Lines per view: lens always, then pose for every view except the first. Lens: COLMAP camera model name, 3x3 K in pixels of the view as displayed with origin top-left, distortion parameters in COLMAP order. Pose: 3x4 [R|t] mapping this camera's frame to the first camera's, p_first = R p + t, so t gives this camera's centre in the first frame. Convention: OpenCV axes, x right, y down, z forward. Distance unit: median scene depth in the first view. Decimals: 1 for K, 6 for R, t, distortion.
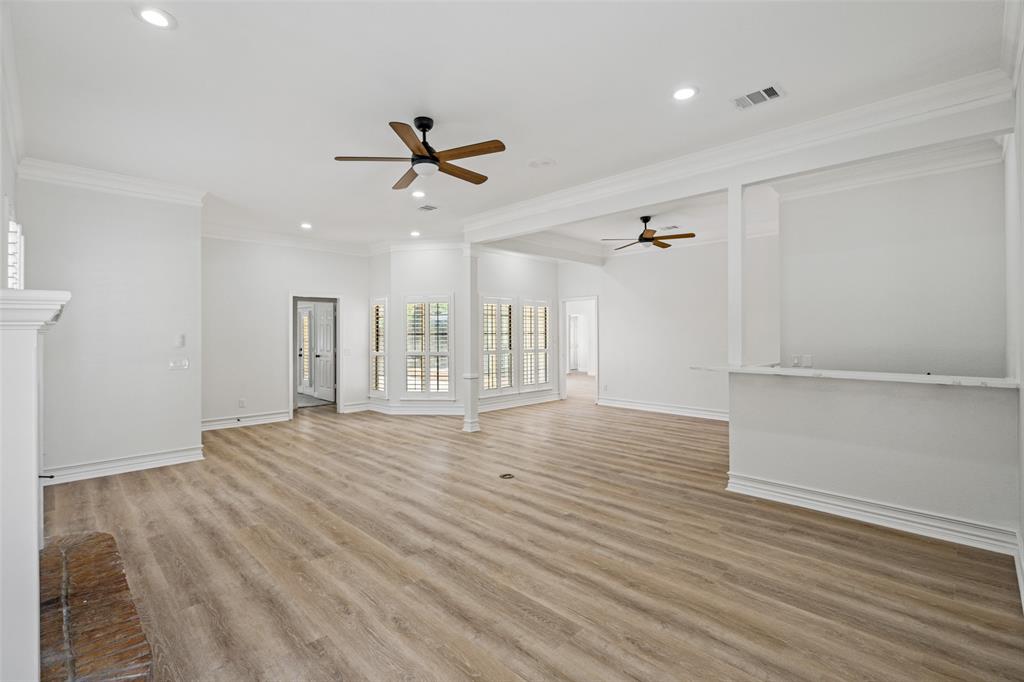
lens RADIAL K [[465.7, 0, 512.4], [0, 465.7, 336.4], [0, 0, 1]] dist [0.005003, -0.000554]
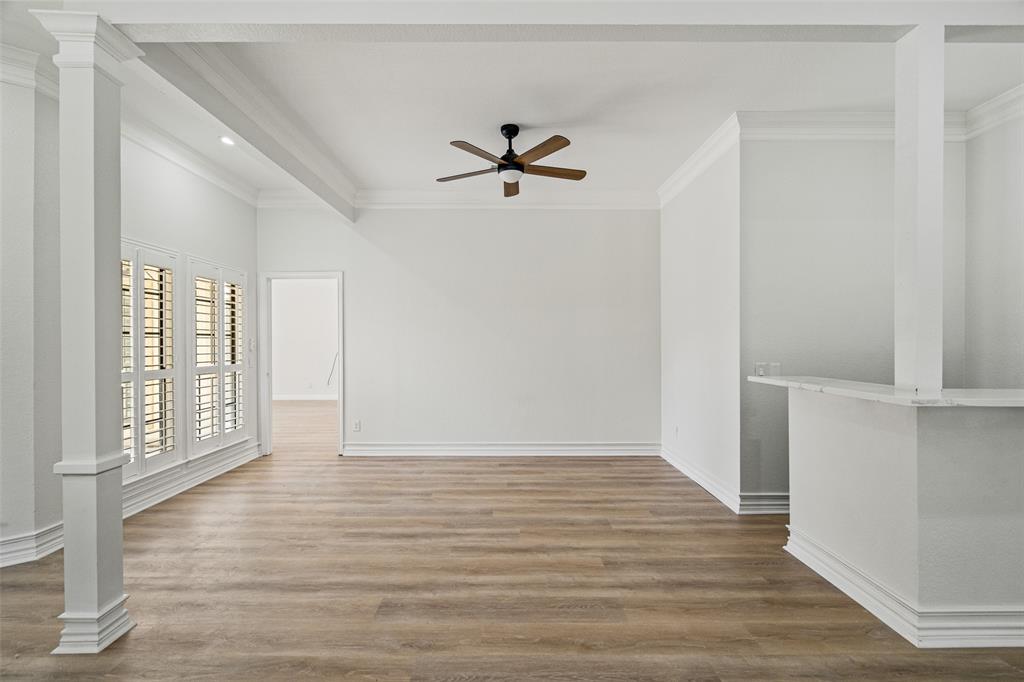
lens RADIAL K [[465.7, 0, 510.1], [0, 465.7, 345.0], [0, 0, 1]] dist [0.005003, -0.000554]
pose [[0.706130, -0.004619, 0.708067, -0.085156], [0.003699, 0.999989, 0.002835, 0.004642], [-0.708072, 0.000617, 0.706140, 0.433382]]
